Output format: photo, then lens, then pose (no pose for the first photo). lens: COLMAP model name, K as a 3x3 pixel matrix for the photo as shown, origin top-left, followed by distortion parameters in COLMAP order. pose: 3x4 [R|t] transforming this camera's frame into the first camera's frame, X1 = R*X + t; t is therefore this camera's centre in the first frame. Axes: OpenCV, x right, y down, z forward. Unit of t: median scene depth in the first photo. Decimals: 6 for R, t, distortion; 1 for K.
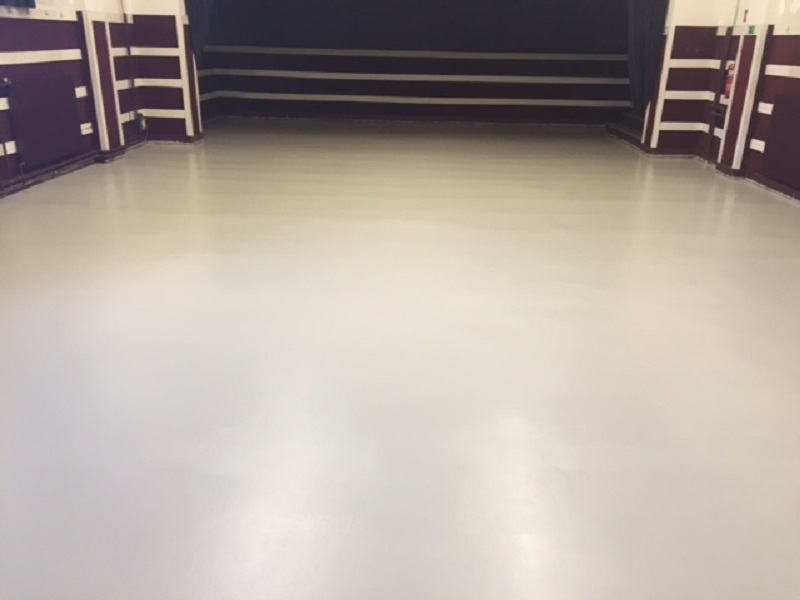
lens RADIAL K [[693.2, 0, 400.0], [0, 693.2, 300.0], [0, 0, 1]] dist [0.117860, -0.154110]
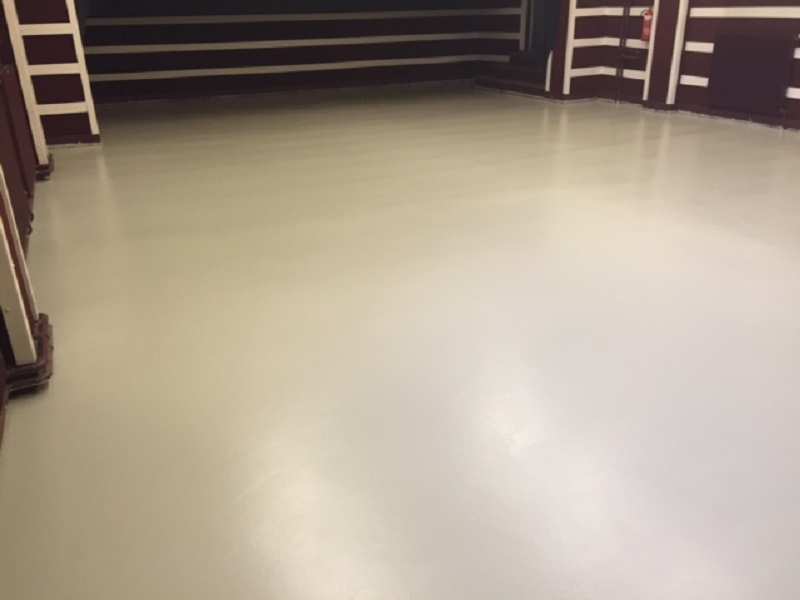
lens RADIAL K [[693.2, 0, 400.0], [0, 693.2, 300.0], [0, 0, 1]] dist [0.117860, -0.154110]
pose [[0.883746, -0.216878, 0.414676, -0.379379], [0.197794, 0.976193, 0.089021, -0.056190], [-0.424110, 0.003348, 0.905604, 0.140514]]
